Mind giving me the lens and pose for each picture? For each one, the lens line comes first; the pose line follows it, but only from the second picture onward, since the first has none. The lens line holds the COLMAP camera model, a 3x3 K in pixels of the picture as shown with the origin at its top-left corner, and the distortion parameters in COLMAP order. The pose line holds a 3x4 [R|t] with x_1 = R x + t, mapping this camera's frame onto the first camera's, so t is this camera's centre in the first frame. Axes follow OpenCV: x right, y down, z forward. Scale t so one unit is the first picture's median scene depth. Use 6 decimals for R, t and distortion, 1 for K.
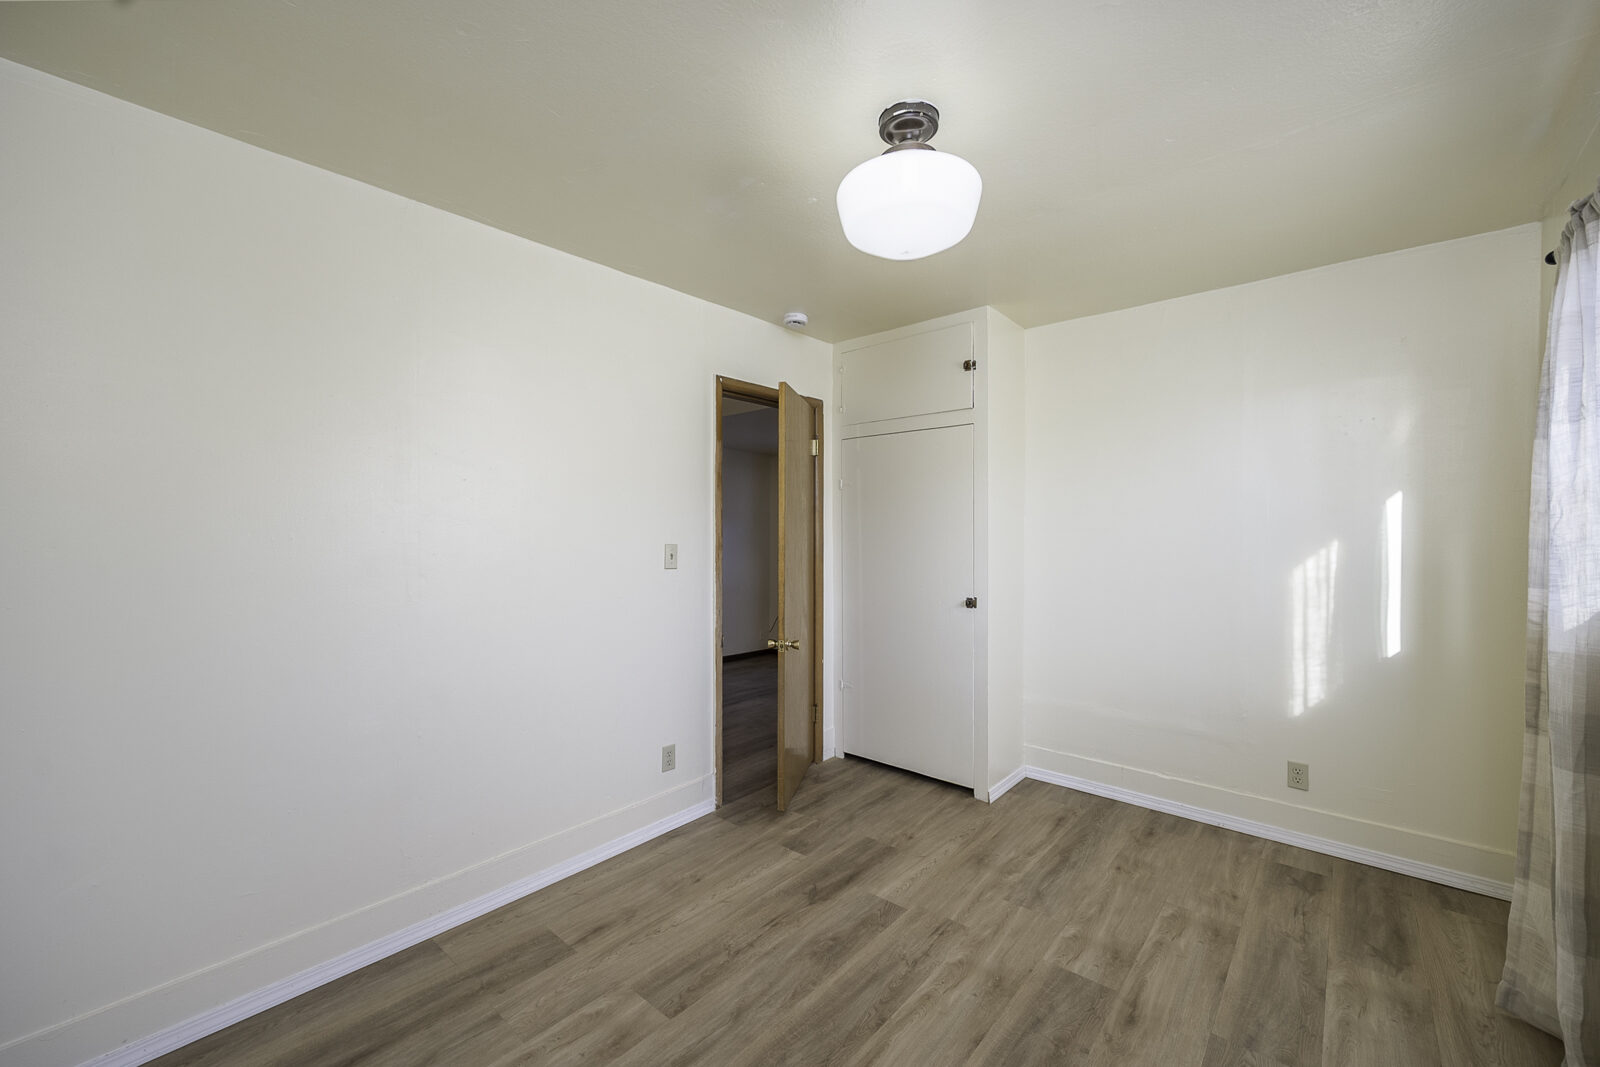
lens RADIAL K [[635.5, 0, 811.6], [0, 635.5, 532.4], [0, 0, 1]] dist [-0.003324, 0.000370]
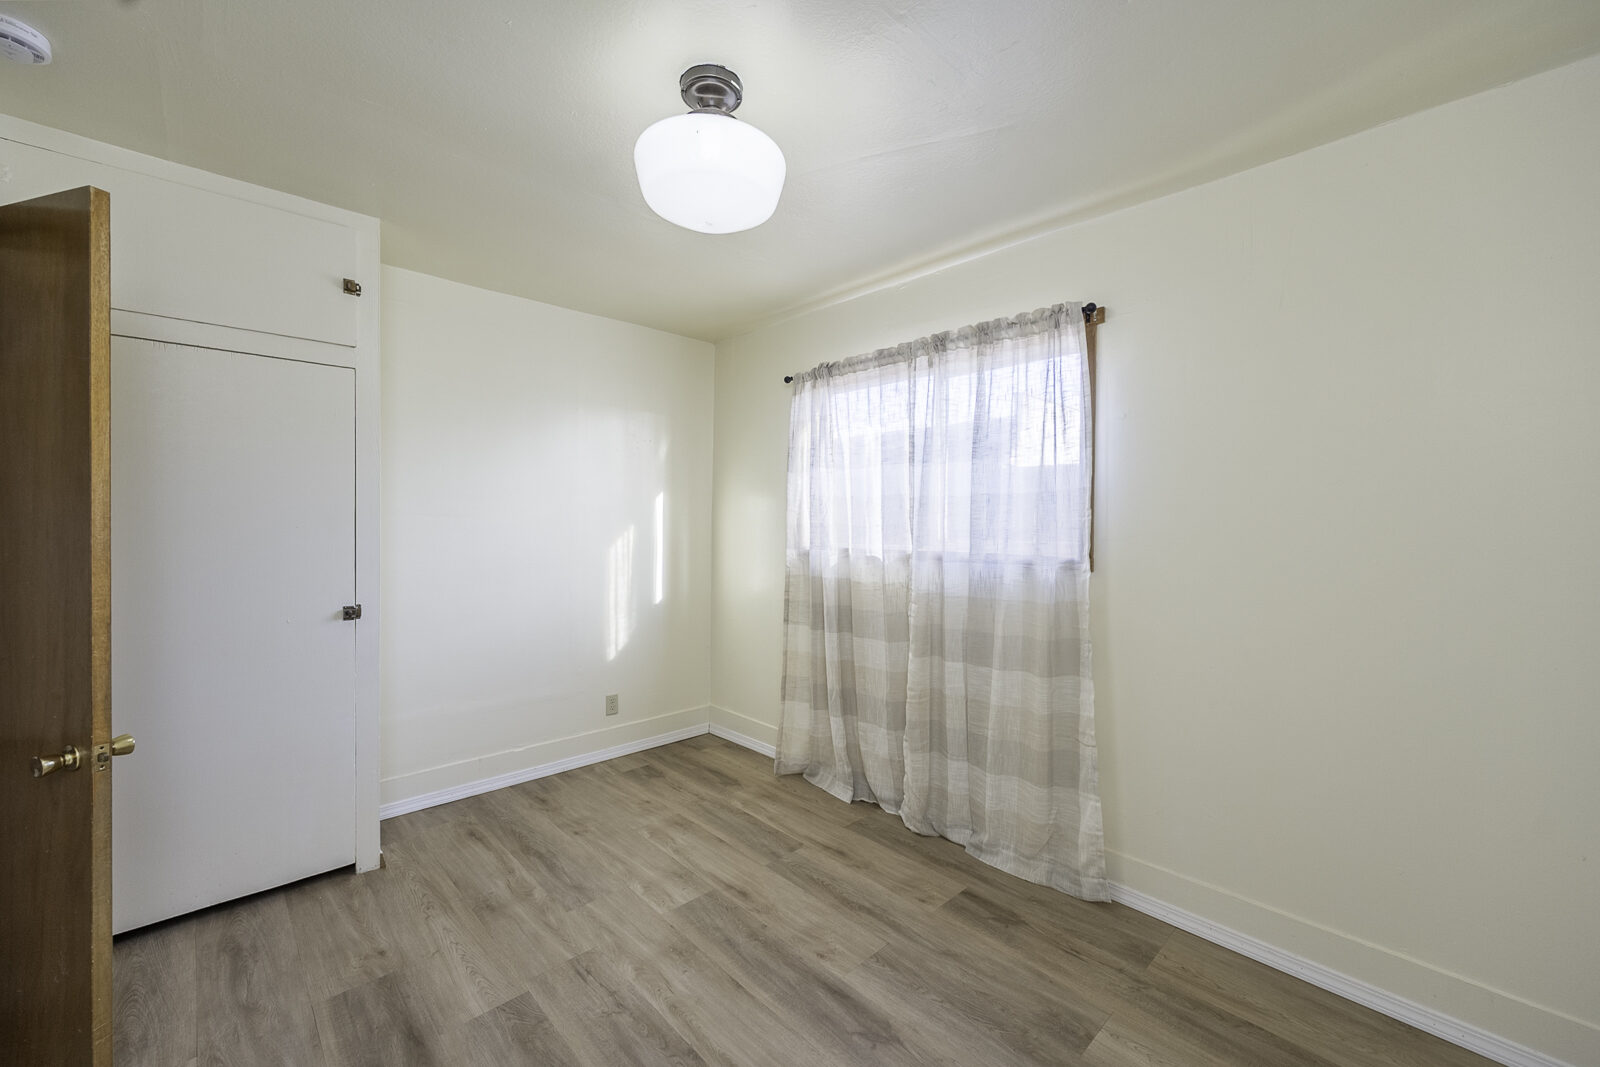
lens RADIAL K [[637.8, 0, 788.9], [0, 637.8, 529.0], [0, 0, 1]] dist [-0.001648, -0.000069]
pose [[0.114512, -0.010847, 0.993363, -0.566431], [-0.004163, 0.999926, 0.011398, 0.004769], [-0.993413, -0.005440, 0.114459, 0.556997]]
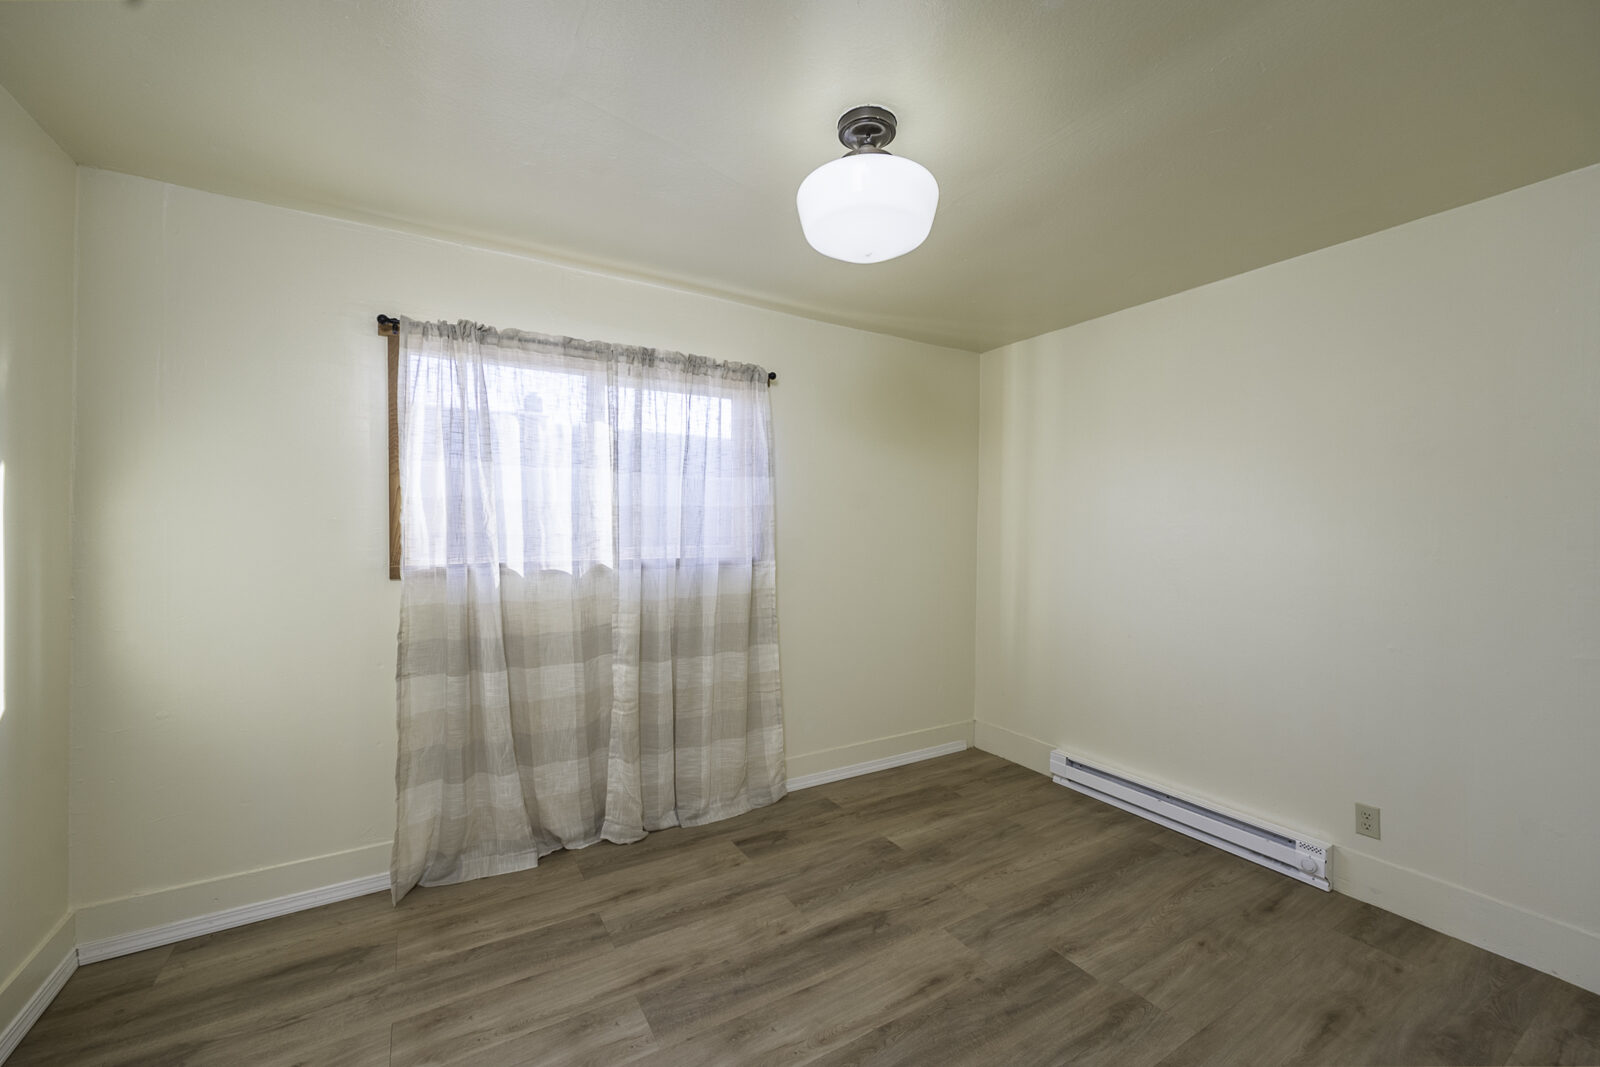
lens RADIAL K [[635.5, 0, 811.6], [0, 635.5, 532.4], [0, 0, 1]] dist [-0.003324, 0.000370]
pose [[-0.951602, -0.006369, 0.307267, -0.058232], [-0.004353, 0.999964, 0.007247, -0.001912], [-0.307302, 0.005559, -0.951596, 1.436112]]
